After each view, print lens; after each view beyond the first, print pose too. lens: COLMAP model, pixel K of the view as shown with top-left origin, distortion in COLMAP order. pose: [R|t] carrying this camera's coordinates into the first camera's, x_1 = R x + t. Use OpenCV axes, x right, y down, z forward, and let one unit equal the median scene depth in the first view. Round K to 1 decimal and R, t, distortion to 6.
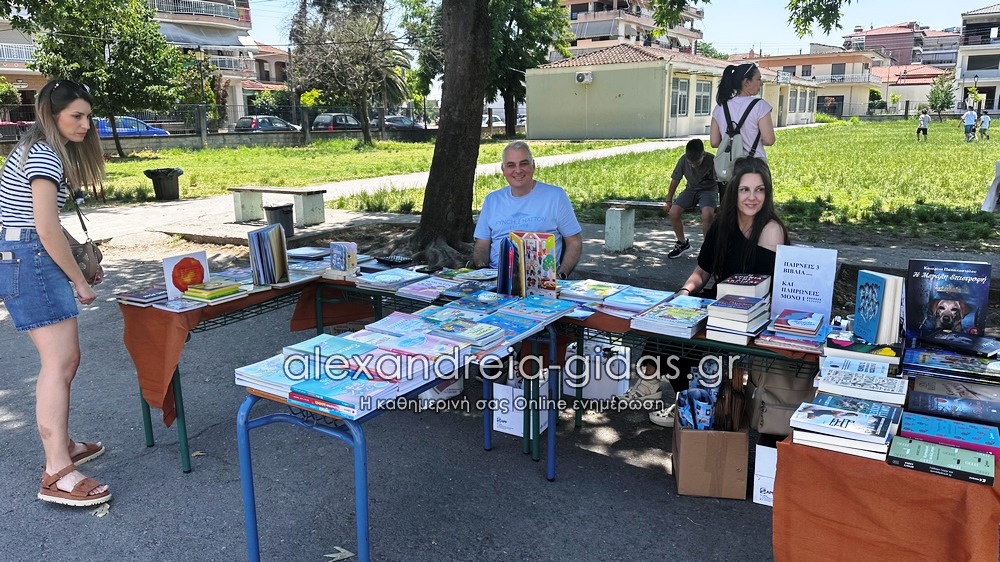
lens RADIAL K [[699.0, 0, 494.1], [0, 699.0, 279.7], [0, 0, 1]] dist [0.003211, -0.017751]
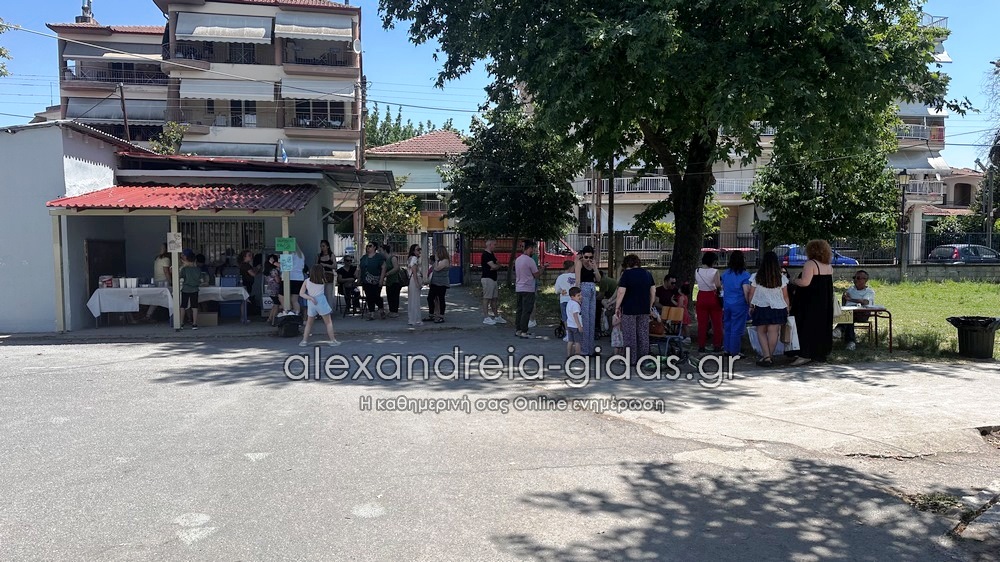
lens RADIAL K [[699.0, 0, 501.2], [0, 699.0, 281.6], [0, 0, 1]] dist [0.003211, -0.017751]
pose [[0.682914, 0.049891, -0.728793, -0.390781], [-0.174284, 0.979982, -0.096227, -0.045855], [0.709403, 0.192732, 0.677939, 0.146006]]
